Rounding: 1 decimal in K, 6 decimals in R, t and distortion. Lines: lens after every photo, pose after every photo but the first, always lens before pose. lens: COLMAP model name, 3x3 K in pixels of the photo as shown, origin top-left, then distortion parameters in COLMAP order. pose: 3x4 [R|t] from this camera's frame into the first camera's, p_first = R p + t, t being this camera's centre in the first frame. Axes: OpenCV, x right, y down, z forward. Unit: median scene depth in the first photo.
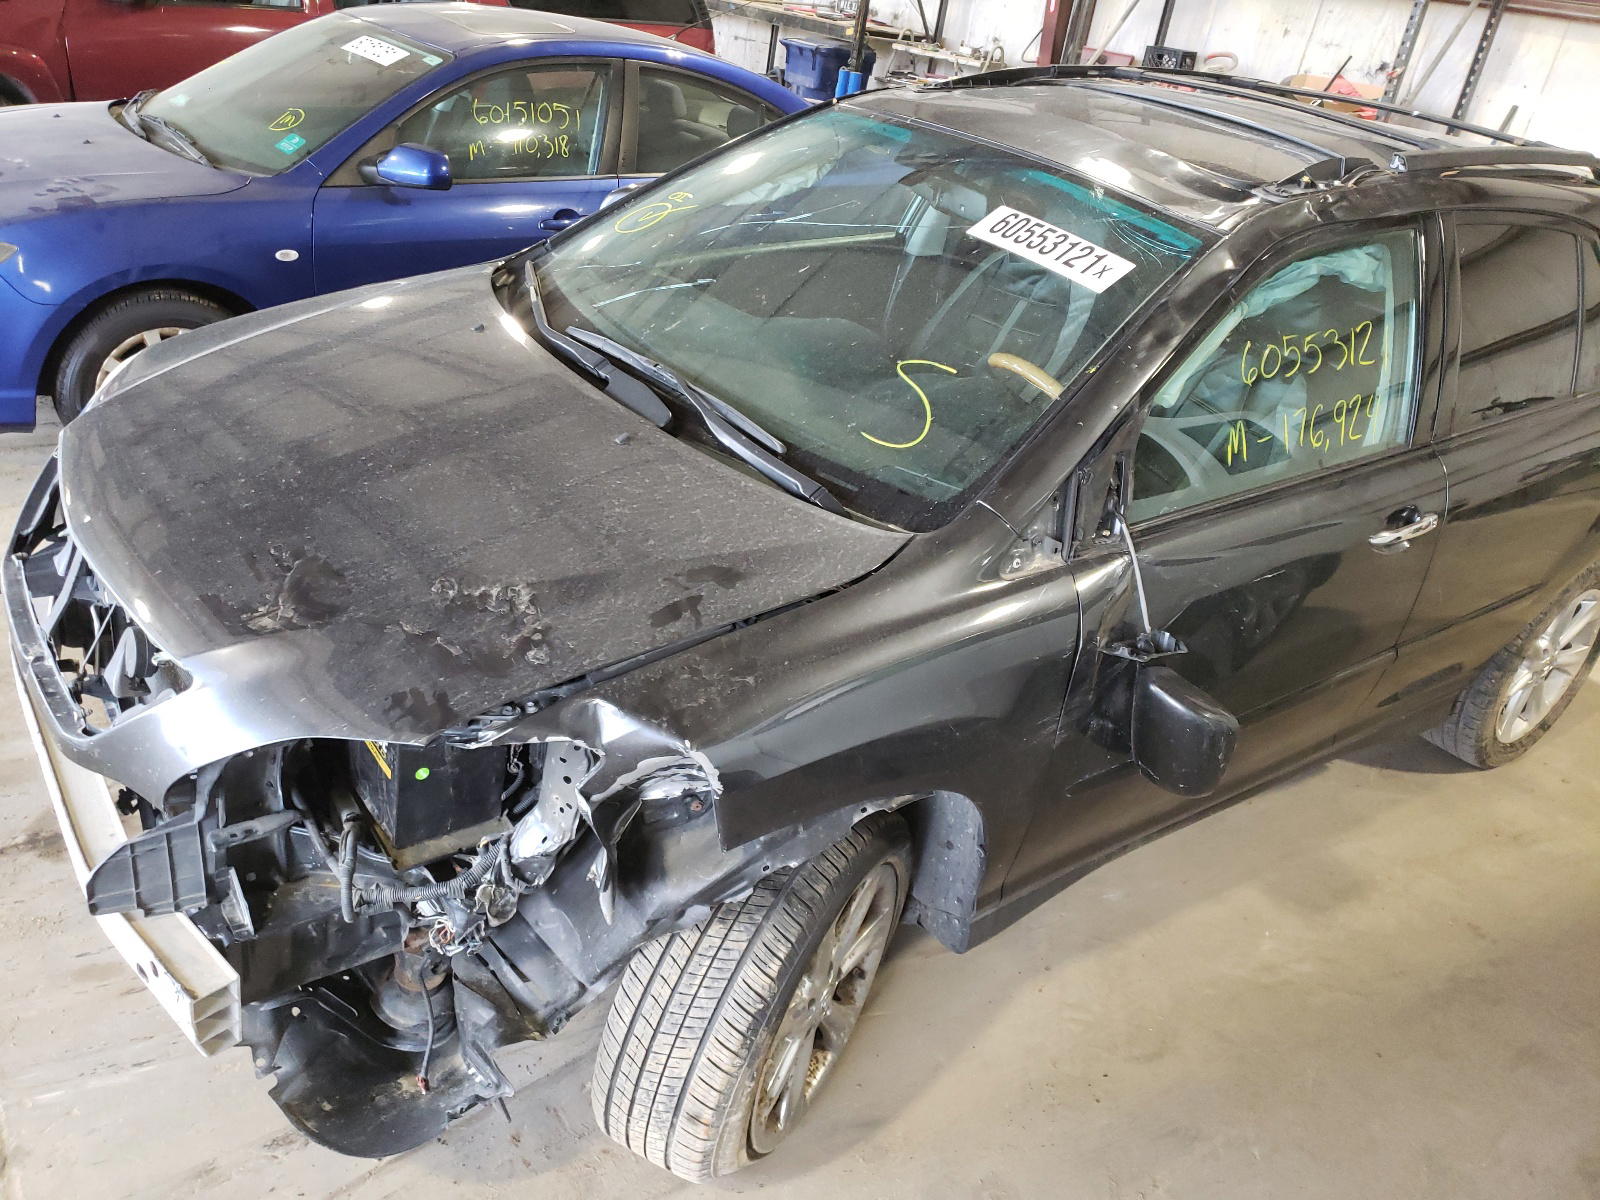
lens RADIAL K [[1211.5, 0, 785.9], [0, 1211.5, 588.9], [0, 0, 1]] dist [0.026974, 0.000045]
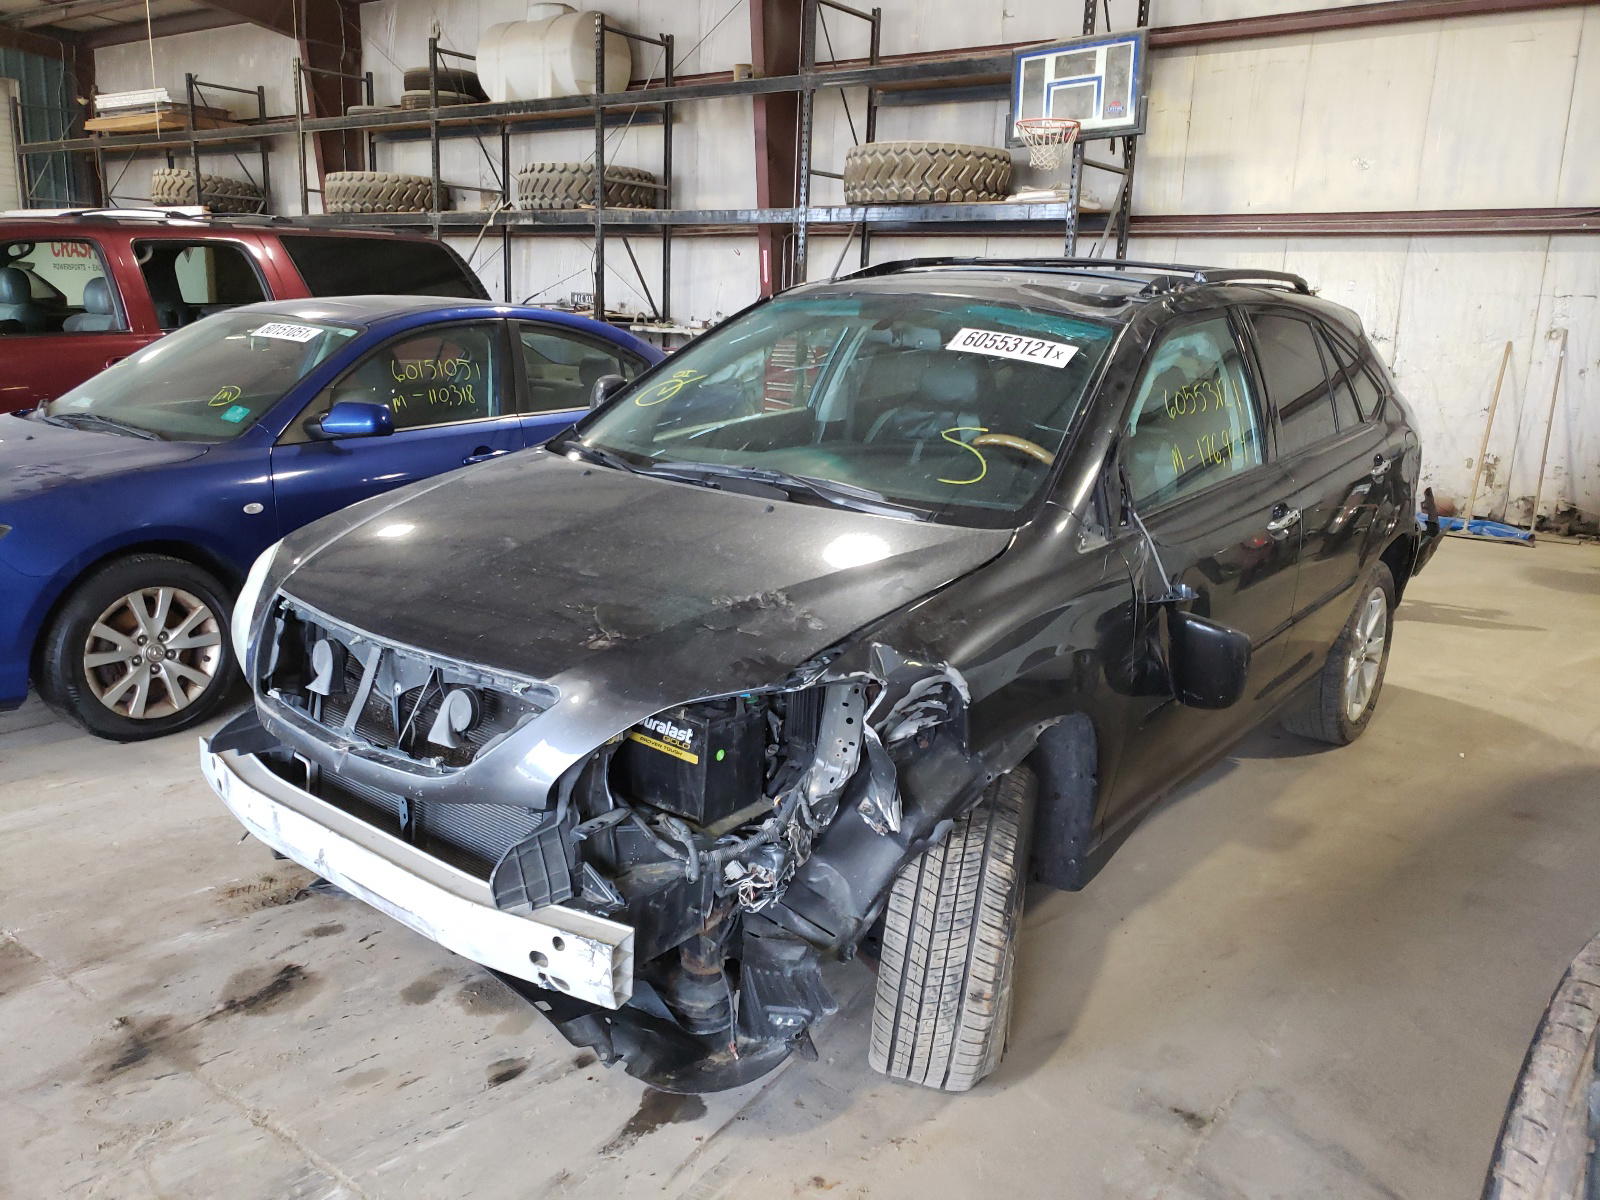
lens RADIAL K [[1211.5, 0, 809.2], [0, 1211.5, 611.8], [0, 0, 1]] dist [0.026974, 0.000045]
pose [[0.955297, -0.171439, 0.240866, -0.441738], [0.216867, 0.960061, -0.176783, 0.227230], [-0.200939, 0.221116, 0.954322, -0.216117]]
